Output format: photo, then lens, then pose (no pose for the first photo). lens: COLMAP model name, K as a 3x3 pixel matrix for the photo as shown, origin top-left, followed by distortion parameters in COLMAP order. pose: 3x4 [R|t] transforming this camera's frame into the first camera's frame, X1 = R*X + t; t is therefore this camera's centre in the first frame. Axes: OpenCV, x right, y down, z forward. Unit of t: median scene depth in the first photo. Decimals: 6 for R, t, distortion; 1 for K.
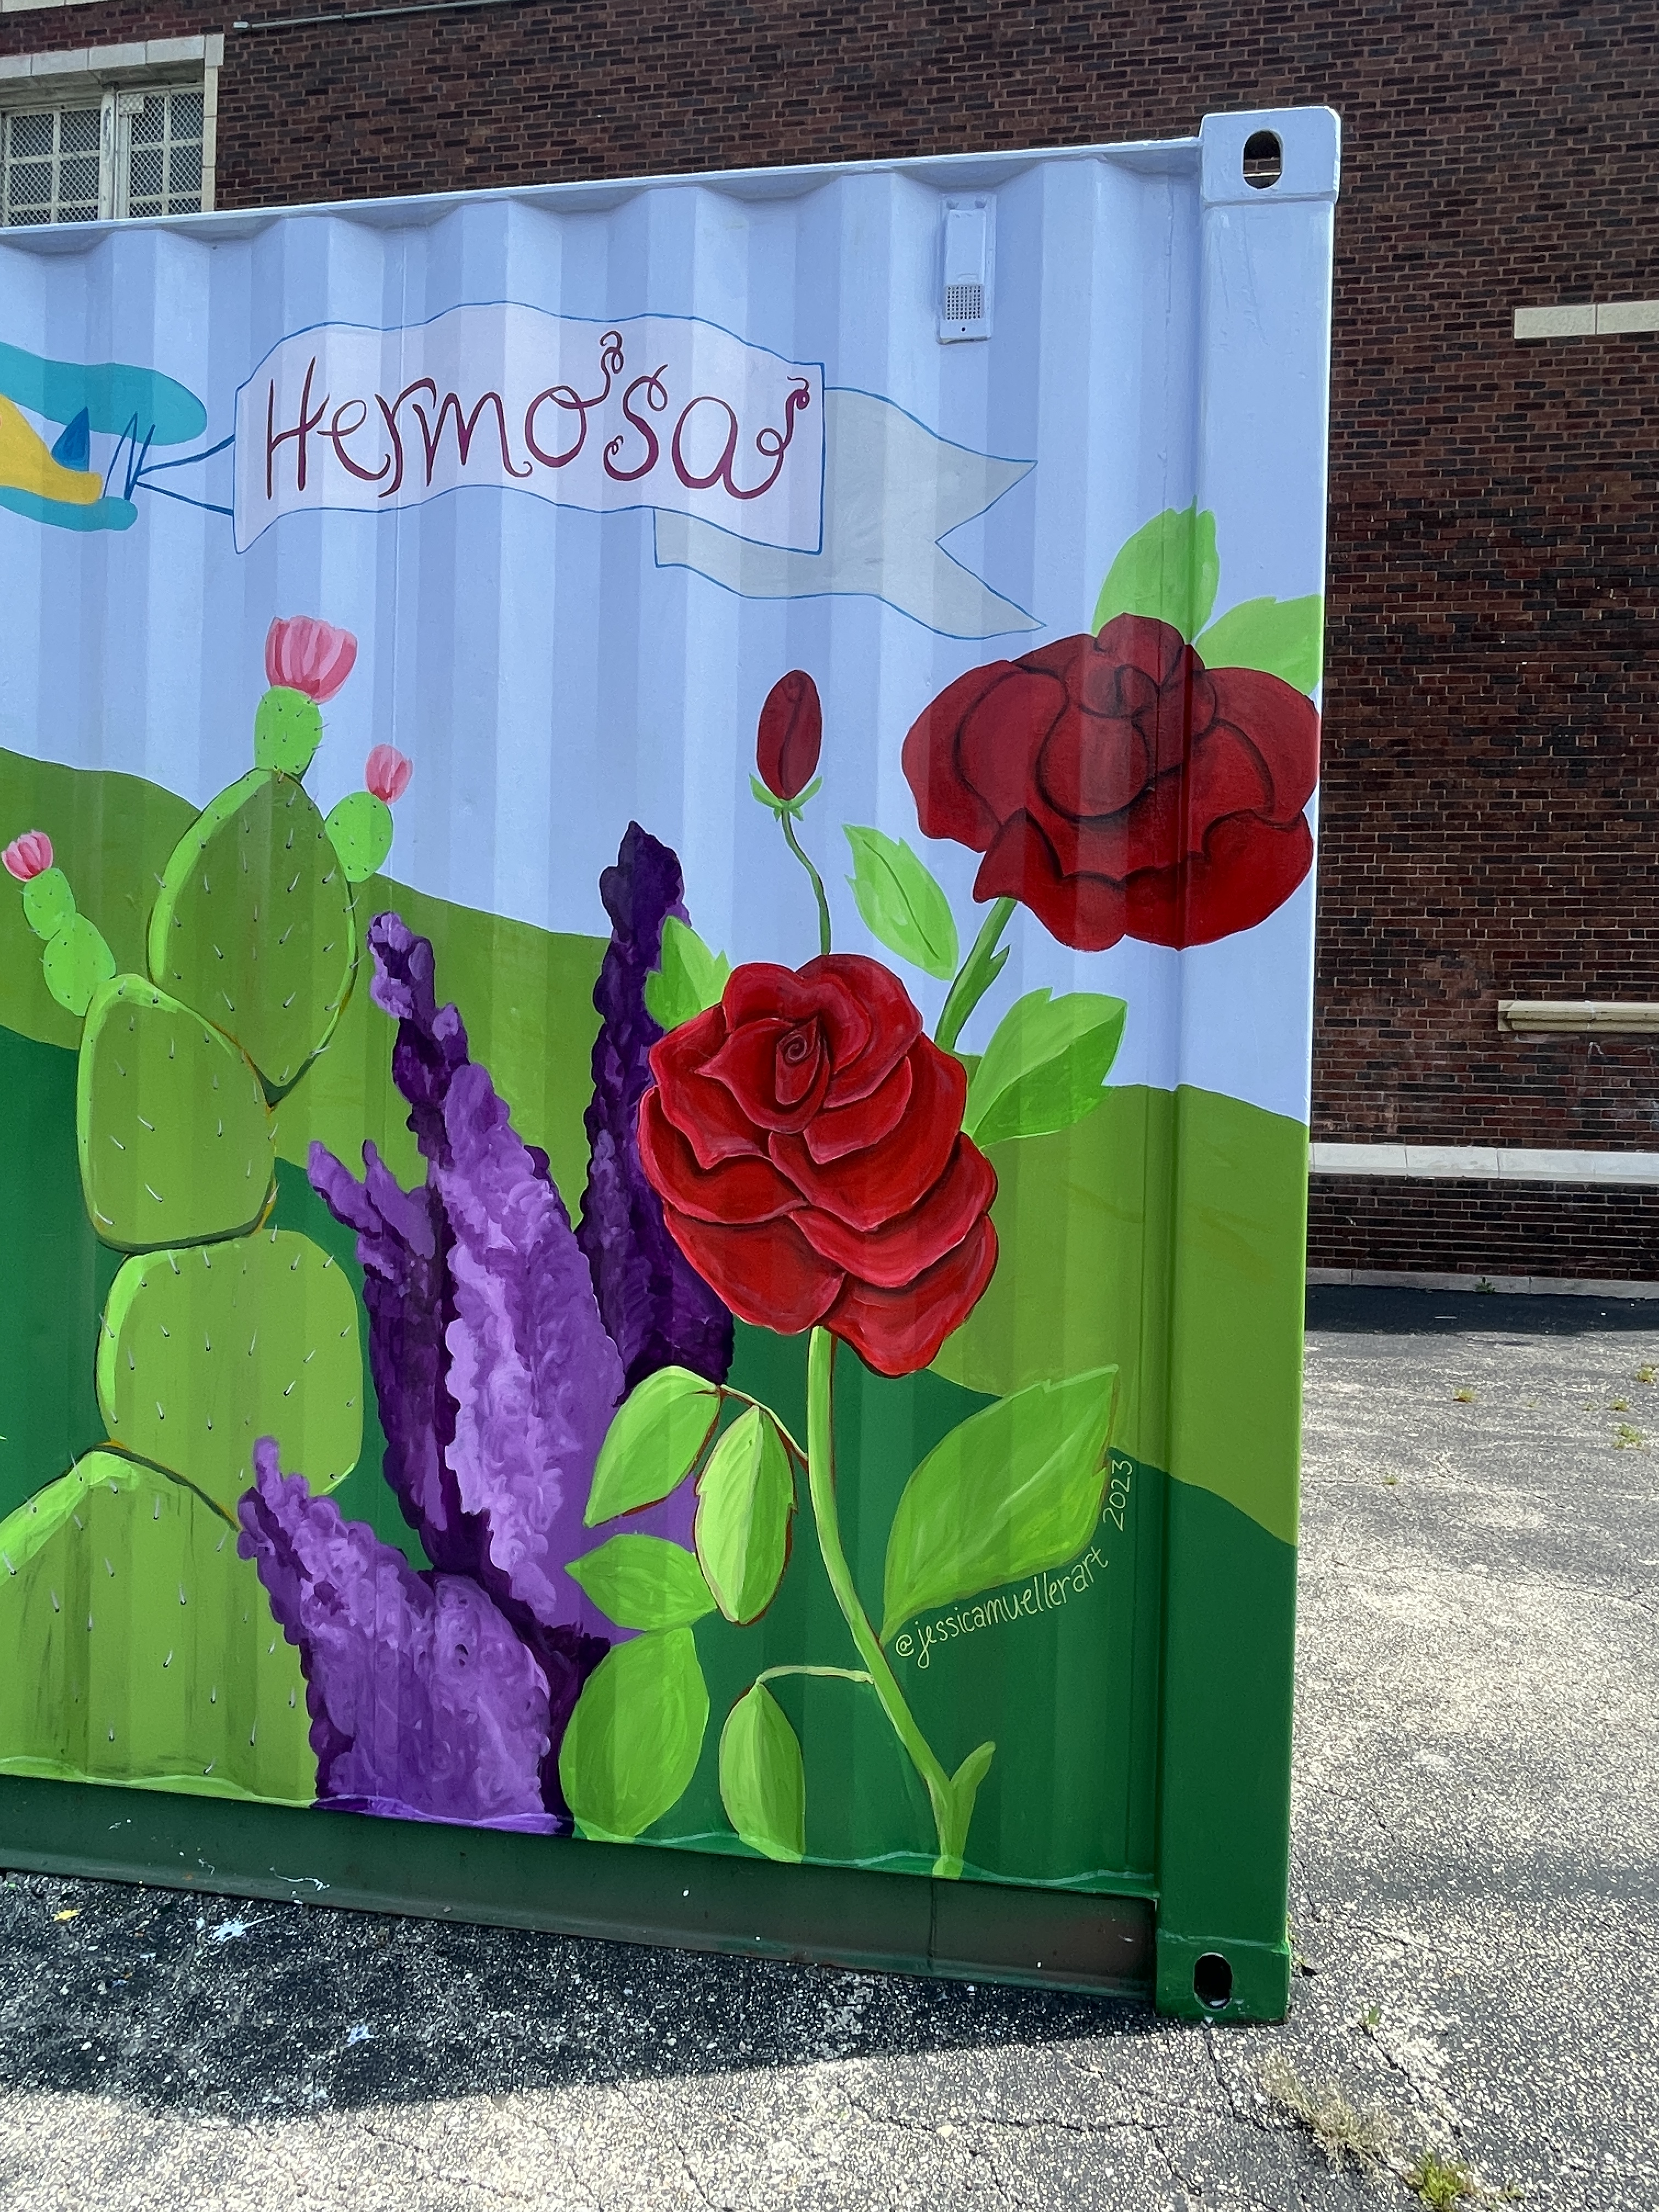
lens RADIAL K [[1310.9, 0, 818.7], [0, 1310.9, 1104.6], [0, 0, 1]] dist [-0.019564, 0.016579]
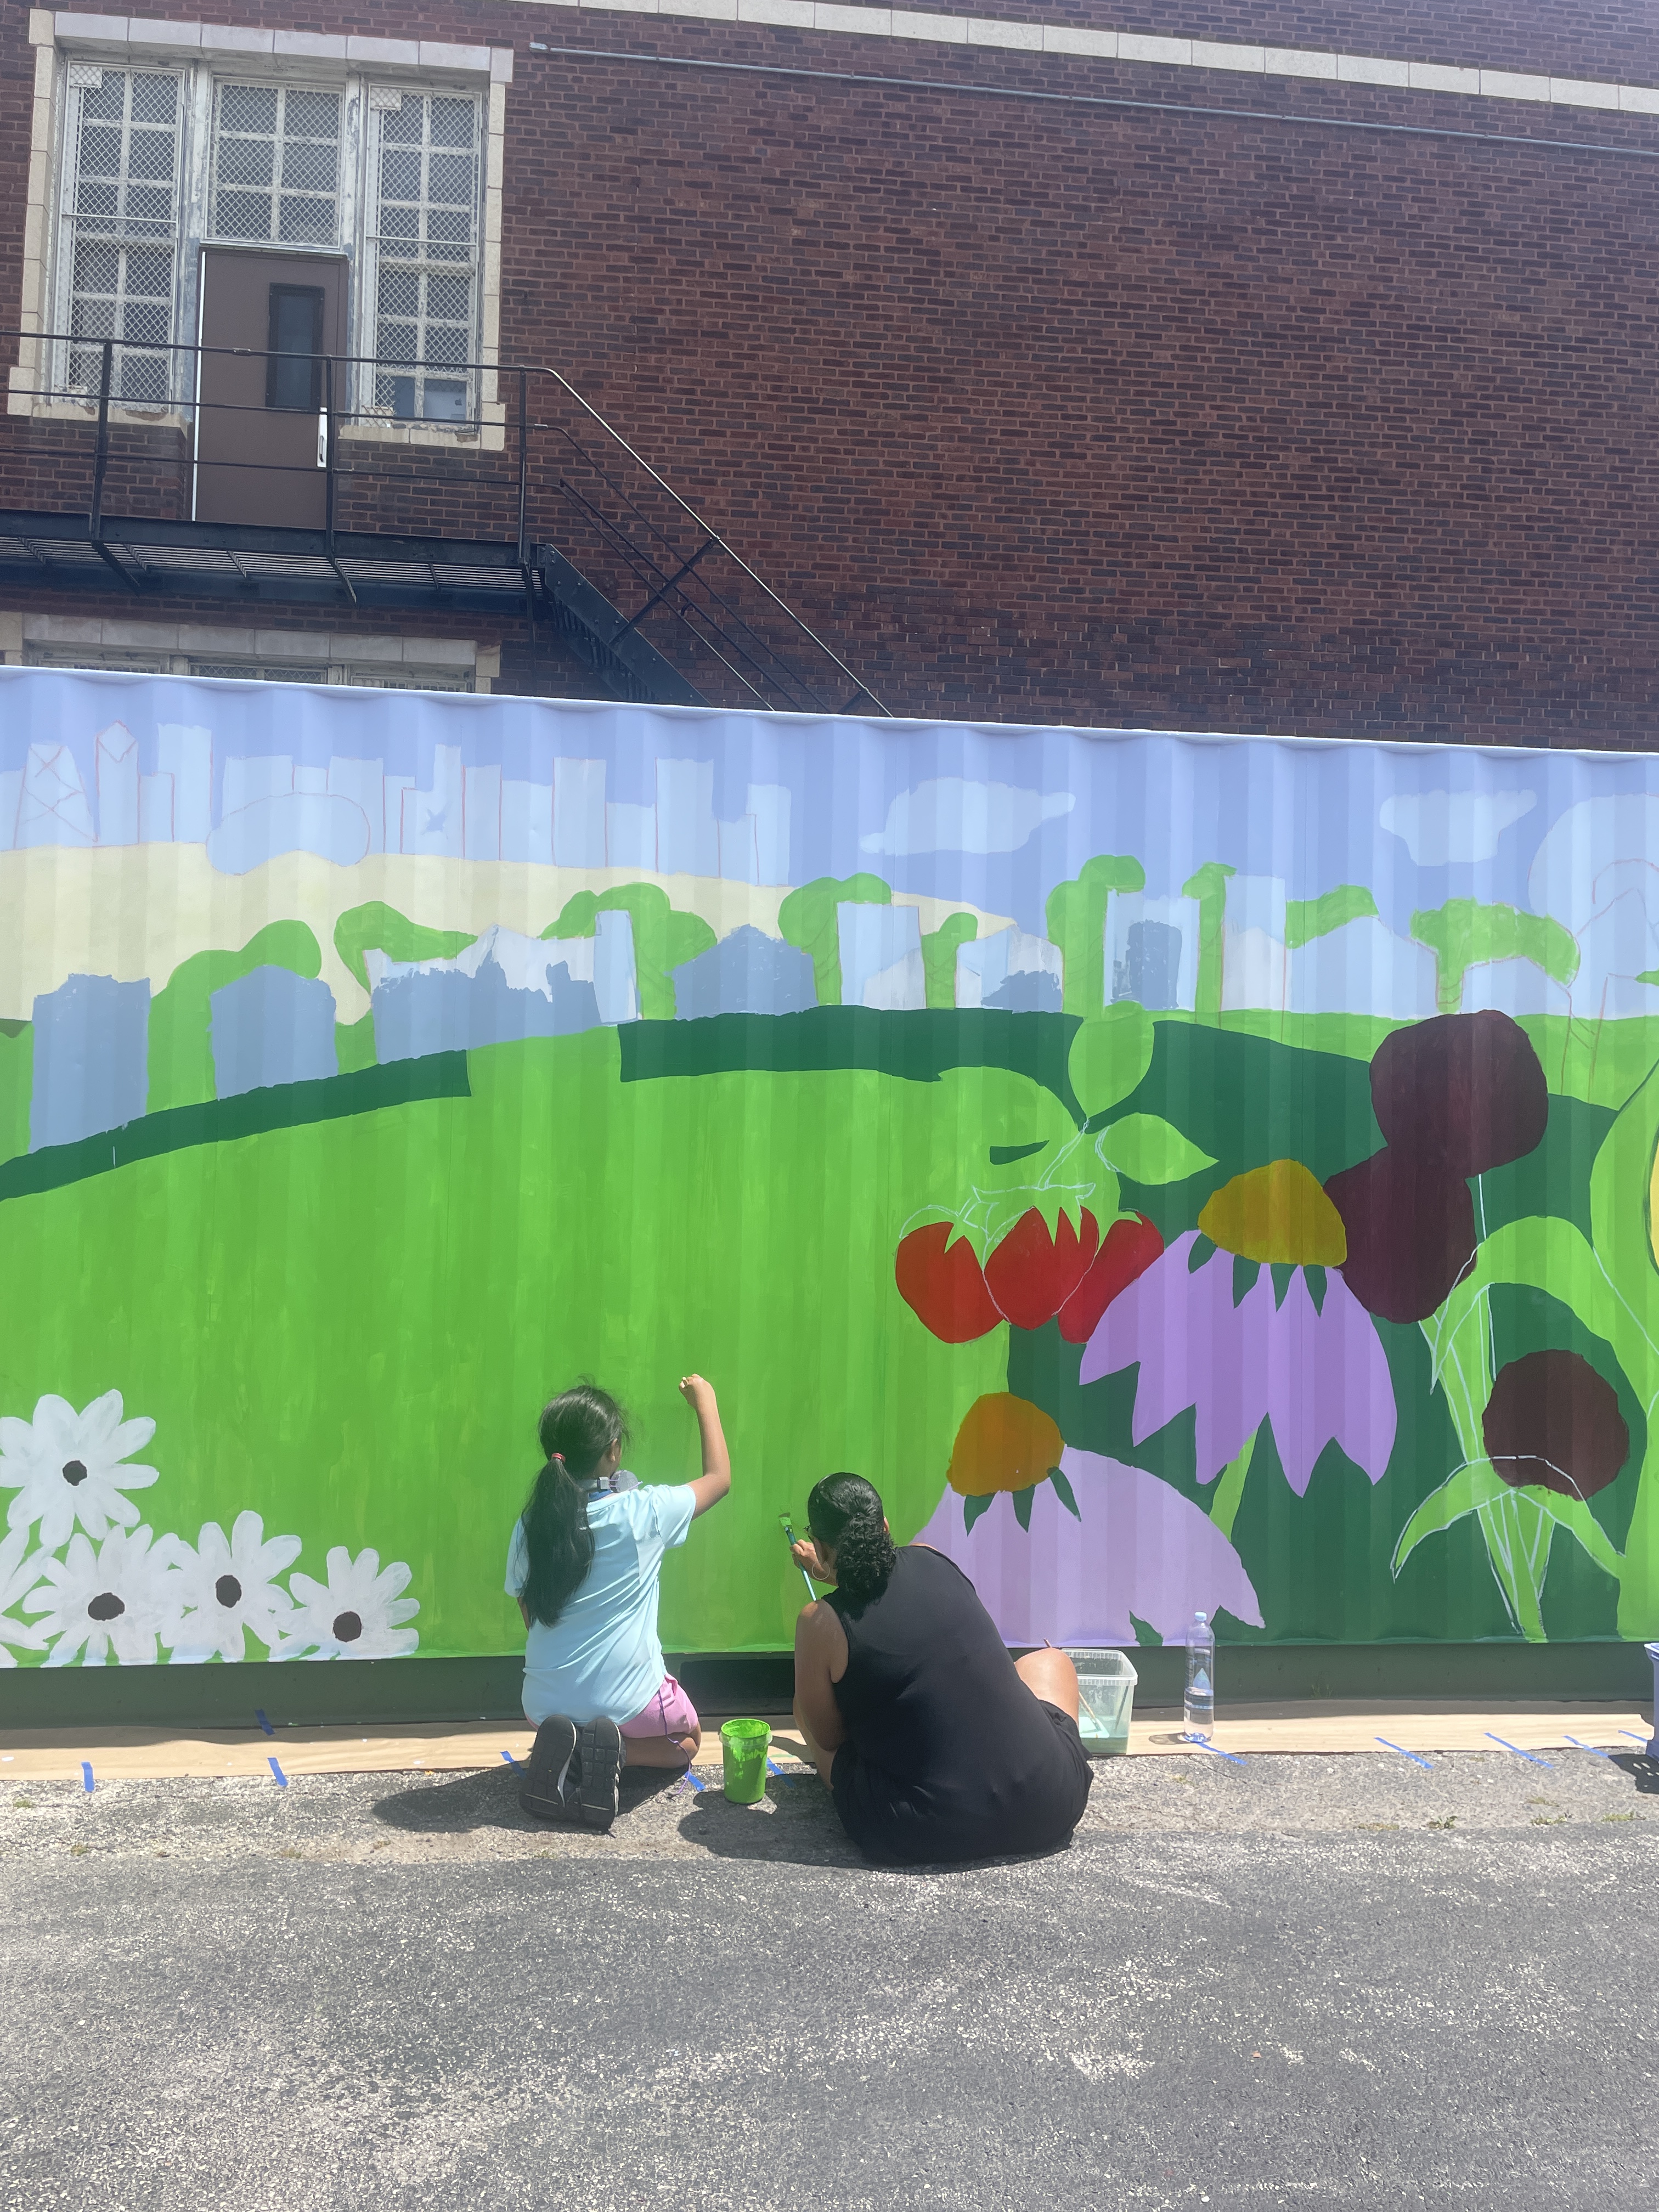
lens RADIAL K [[1656.3, 0, 815.5], [0, 1656.3, 1114.0], [0, 0, 1]] dist [0.058303, -0.060155]
pose [[0.968167, 0.008607, 0.250159, -0.570931], [0.002553, 0.999017, -0.044253, -0.018475], [-0.250294, 0.043483, 0.967193, -0.176221]]
